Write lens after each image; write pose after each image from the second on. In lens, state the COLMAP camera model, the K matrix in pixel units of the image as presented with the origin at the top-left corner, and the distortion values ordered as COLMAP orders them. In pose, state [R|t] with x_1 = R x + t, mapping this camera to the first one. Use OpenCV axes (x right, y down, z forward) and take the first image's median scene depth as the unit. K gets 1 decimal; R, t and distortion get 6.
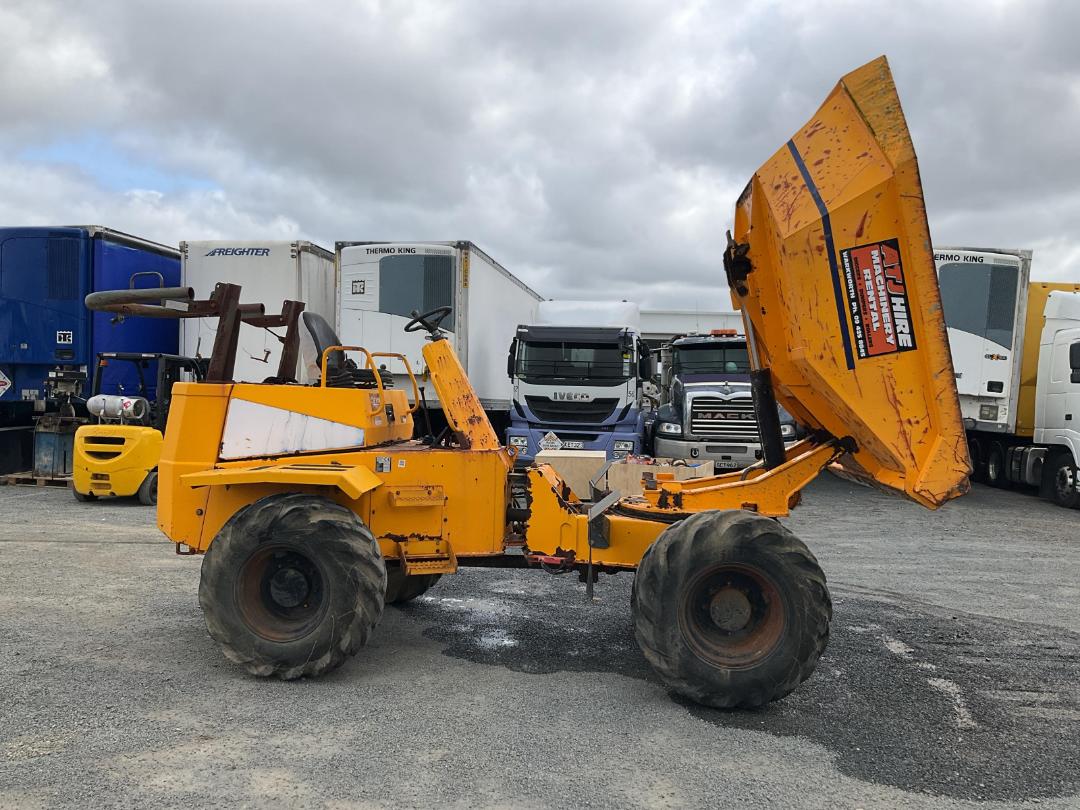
lens RADIAL K [[917.7, 0, 545.1], [0, 917.7, 393.9], [0, 0, 1]] dist [0.137065, -0.325241]
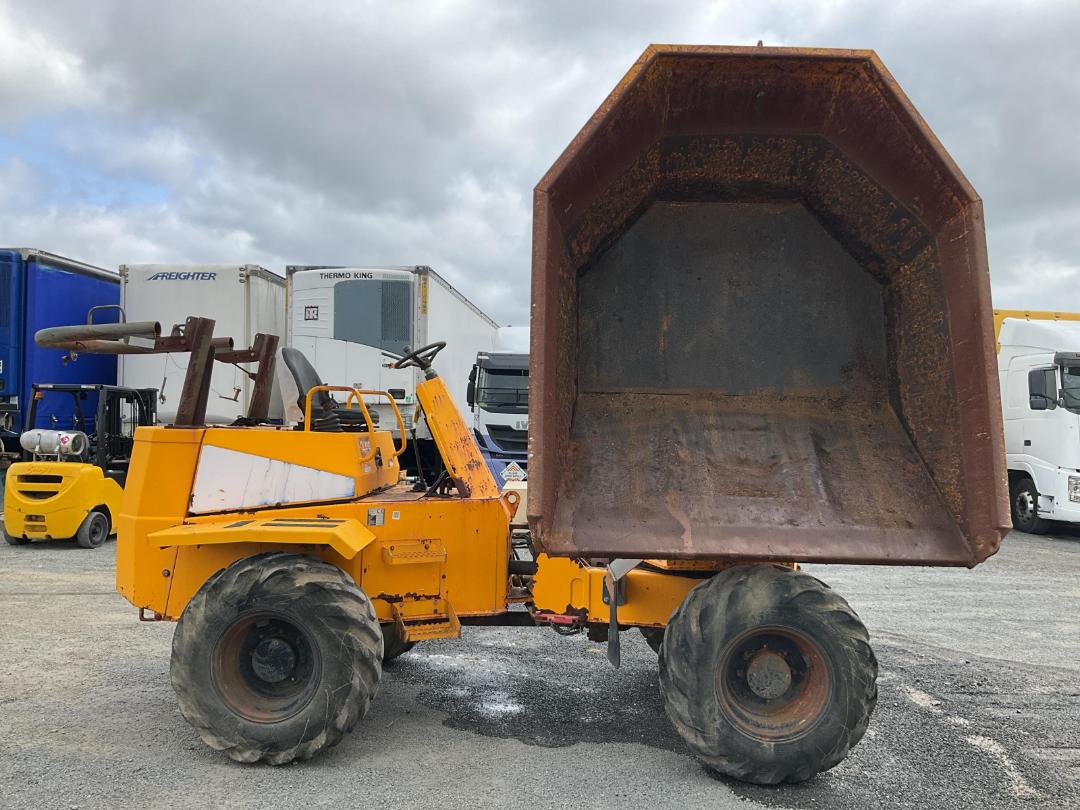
lens RADIAL K [[887.4, 0, 536.5], [0, 887.4, 402.2], [0, 0, 1]] dist [0.096702, -0.200920]
pose [[0.996743, -0.006433, 0.080386, -0.084574], [0.007097, 0.999943, -0.007970, -0.026913], [-0.080330, 0.008514, 0.996732, 0.110468]]
